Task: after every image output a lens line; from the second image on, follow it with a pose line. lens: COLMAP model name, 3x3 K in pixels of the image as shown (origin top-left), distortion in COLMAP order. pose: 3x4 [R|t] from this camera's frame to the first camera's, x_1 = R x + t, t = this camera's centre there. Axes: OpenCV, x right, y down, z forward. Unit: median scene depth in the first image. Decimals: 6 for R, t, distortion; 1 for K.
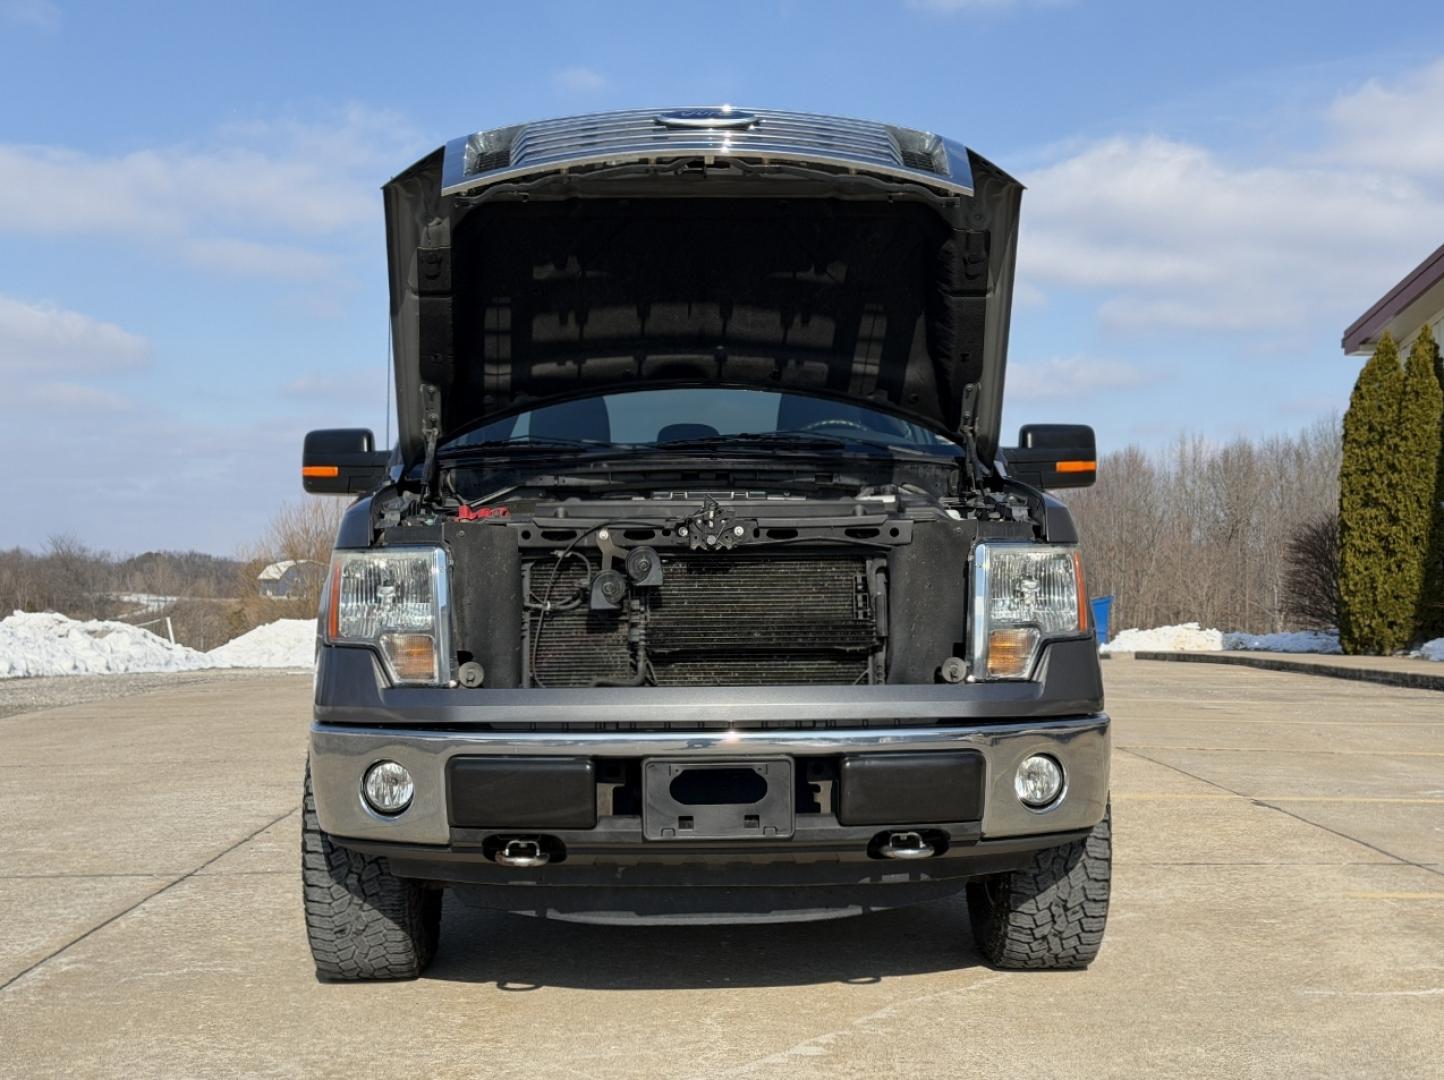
lens RADIAL K [[1980.0, 0, 727.0], [0, 1980.0, 542.5], [0, 0, 1]] dist [0.165521, 0.000000]
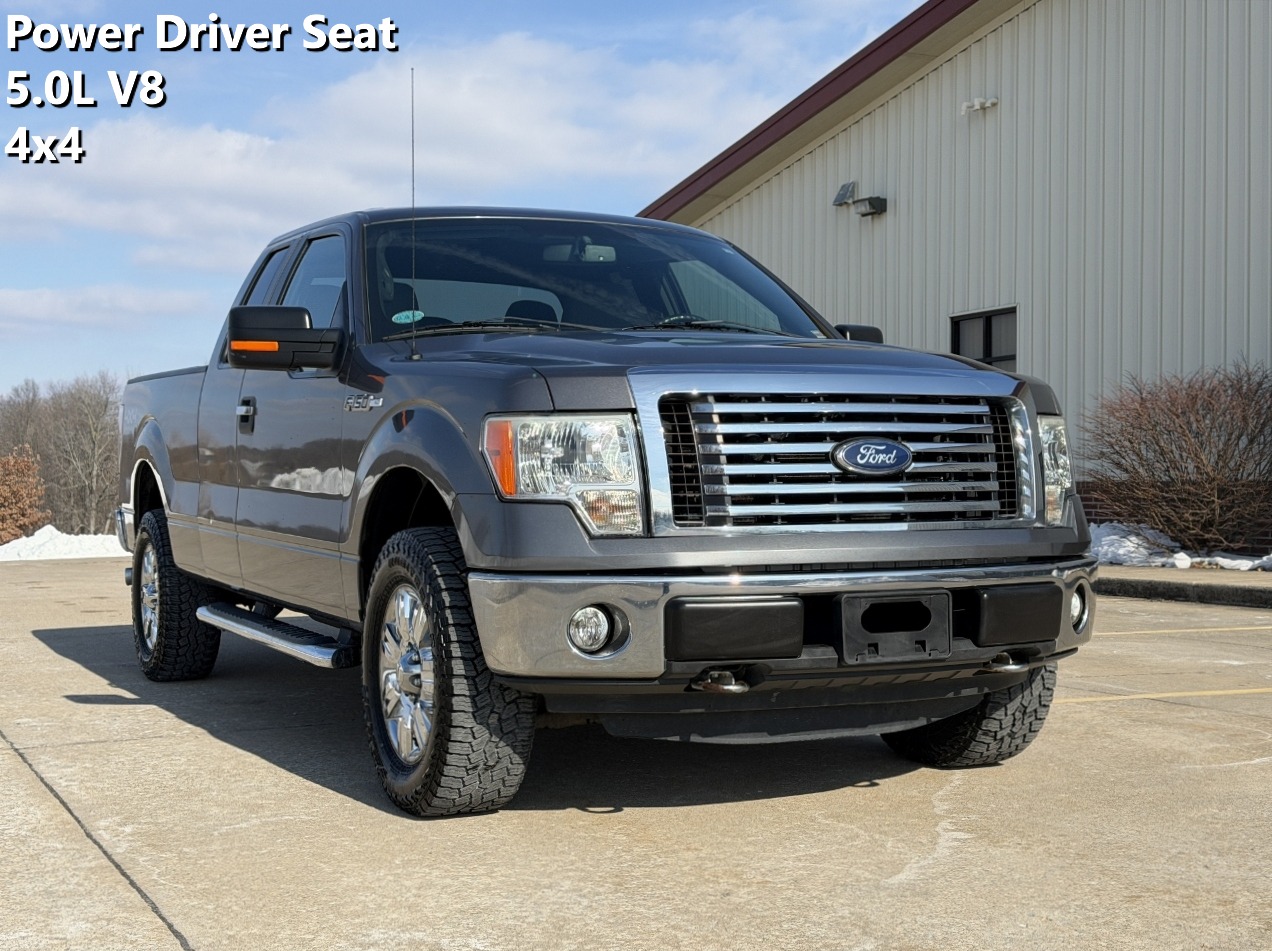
lens RADIAL K [[1764.2, 0, 628.3], [0, 1764.2, 472.4], [0, 0, 1]] dist [0.177435, 0.000000]
pose [[0.916673, -0.000030, 0.399637, -0.518009], [-0.005342, 0.999910, 0.012330, 0.023211], [-0.399602, -0.013437, 0.916590, 0.095523]]
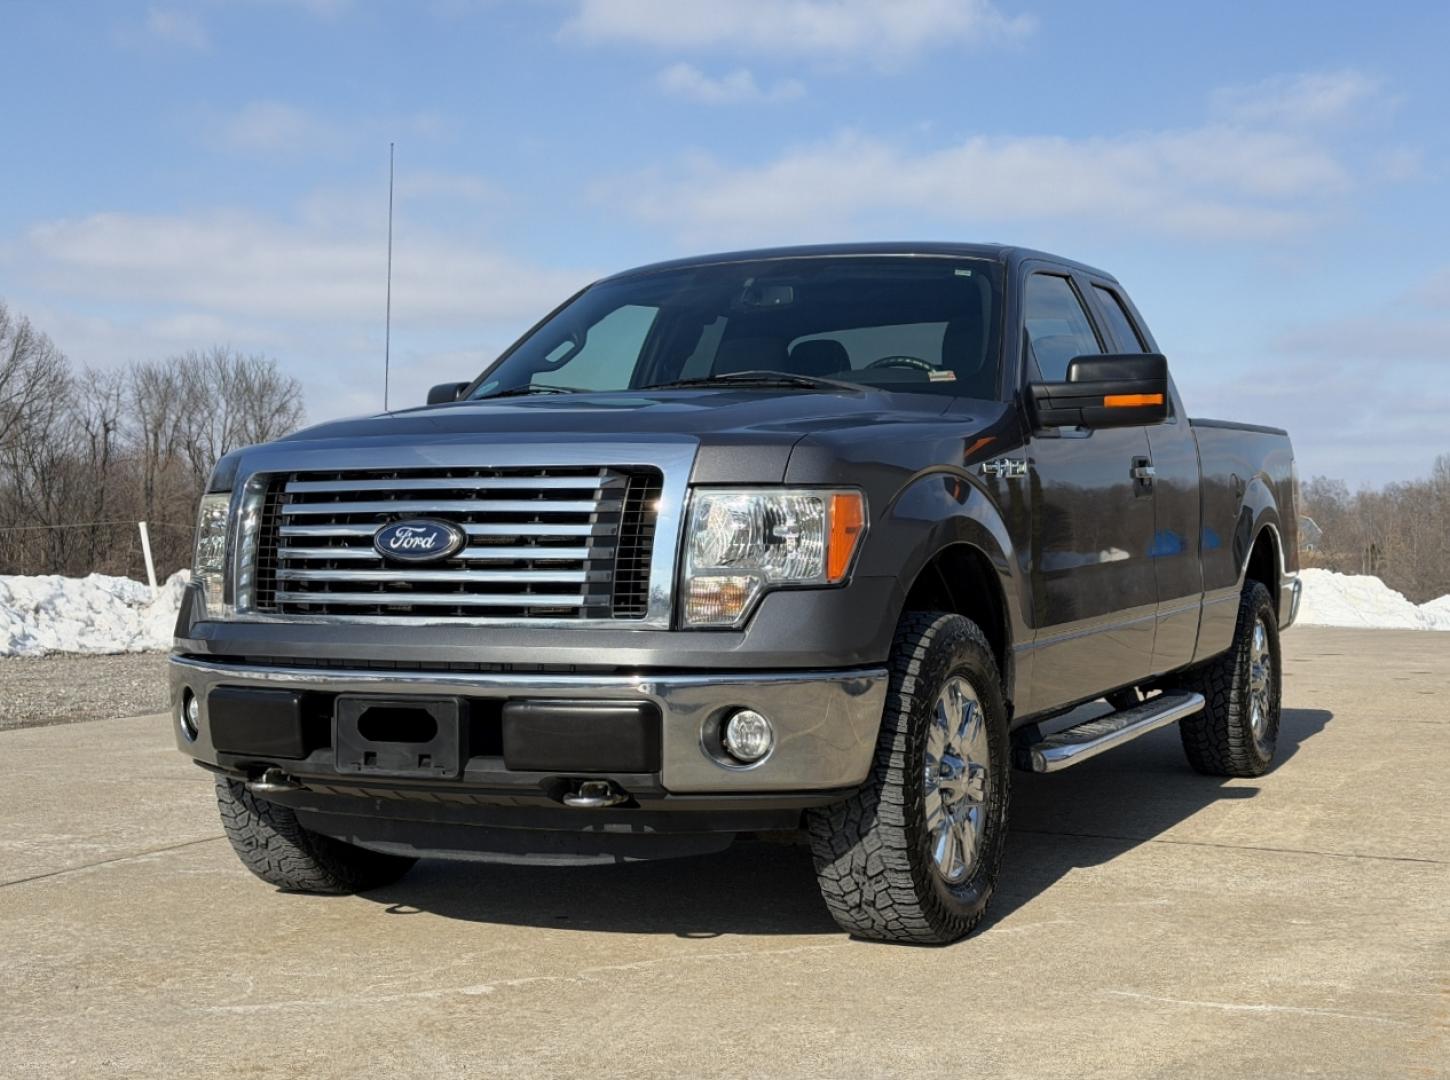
lens RADIAL K [[1988.3, 0, 703.6], [0, 1988.3, 596.9], [0, 0, 1]] dist [0.165521, 0.000000]
pose [[0.885382, 0.016436, -0.464574, 0.558302], [0.005165, 0.998965, 0.045186, 0.010406], [0.464836, -0.042406, 0.884381, 0.152378]]
